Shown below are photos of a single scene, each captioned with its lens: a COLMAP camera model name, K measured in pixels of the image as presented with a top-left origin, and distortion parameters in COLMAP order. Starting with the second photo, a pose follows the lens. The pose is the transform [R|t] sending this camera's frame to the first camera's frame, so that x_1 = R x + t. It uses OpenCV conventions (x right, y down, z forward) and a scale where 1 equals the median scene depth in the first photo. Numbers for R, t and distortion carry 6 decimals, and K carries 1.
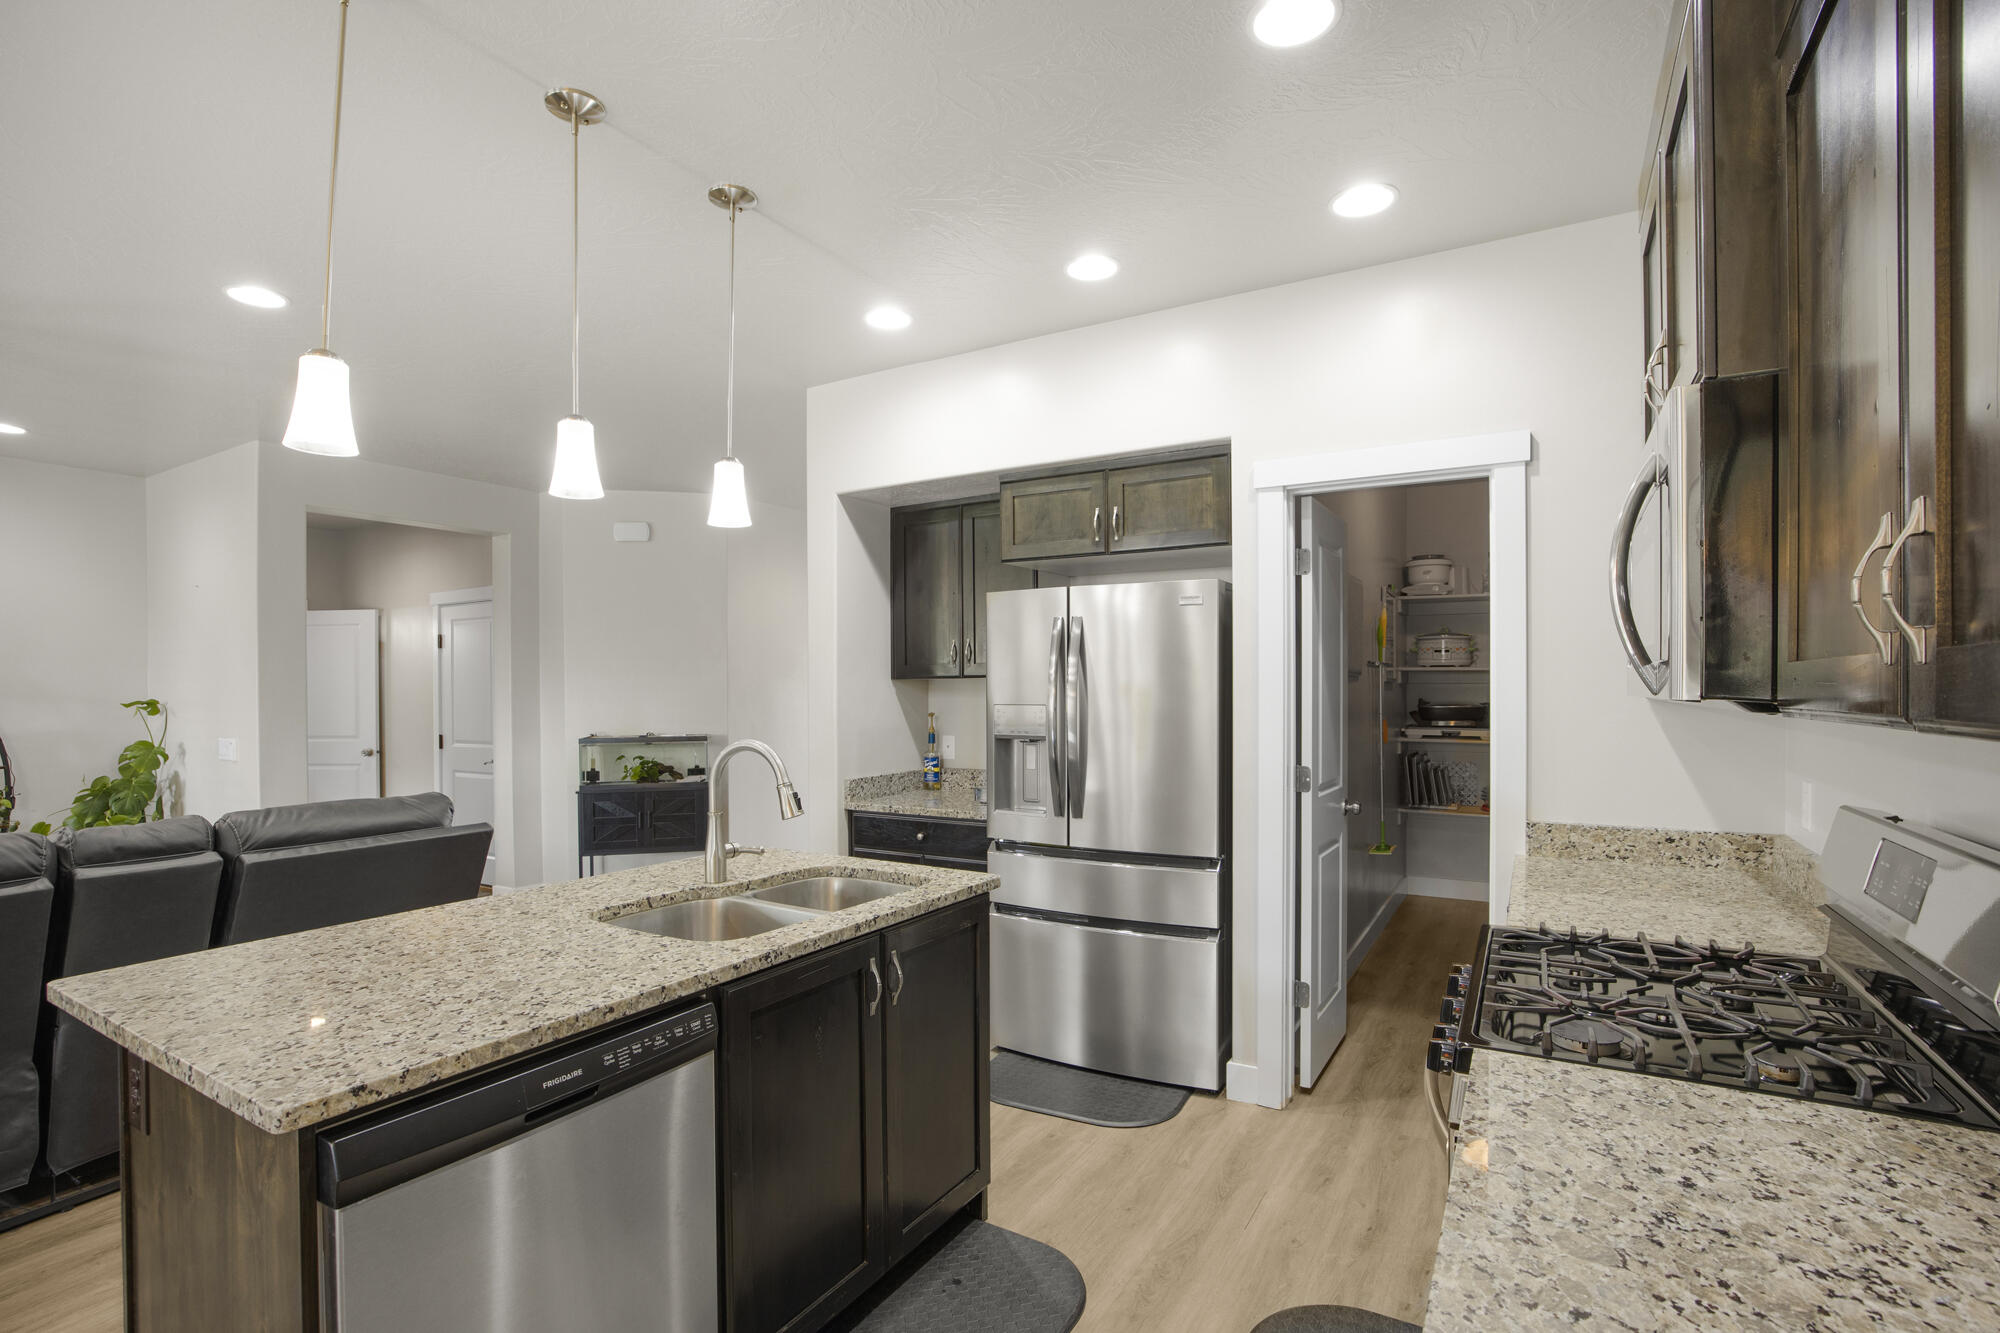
lens RADIAL K [[938.5, 0, 1002.1], [0, 938.5, 713.8], [0, 0, 1]] dist [0.000194, 0.000014]
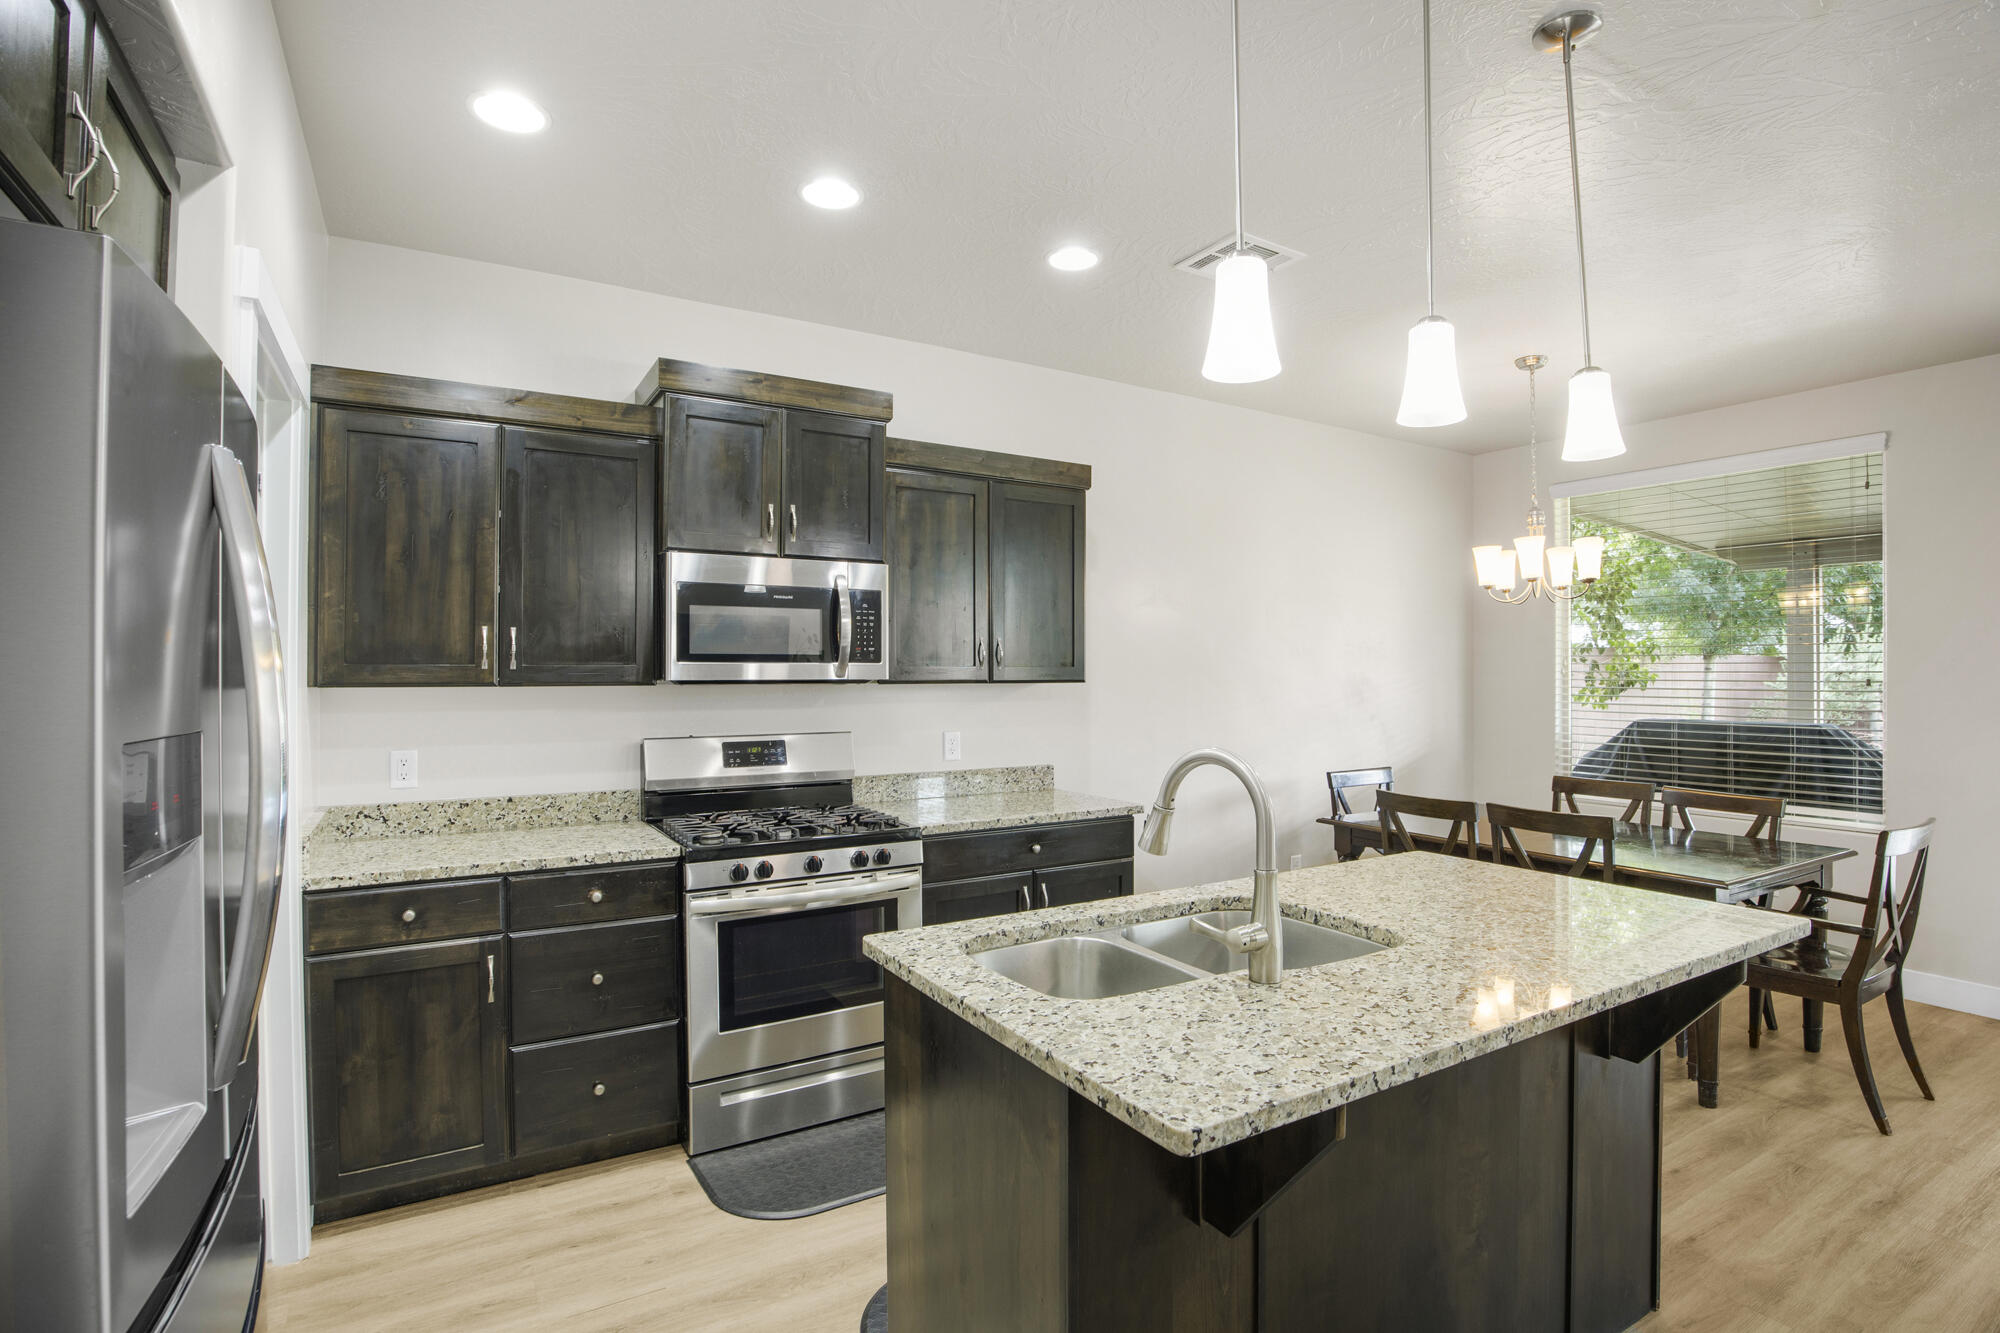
lens RADIAL K [[962.1, 0, 1000.0], [0, 962.1, 666.5], [0, 0, 1]] dist [-0.077484, 0.029610]
pose [[-0.869067, -0.000326, 0.494693, -0.359670], [-0.002459, 0.999990, -0.003661, -0.035289], [-0.494687, -0.004398, -0.869060, 1.264316]]
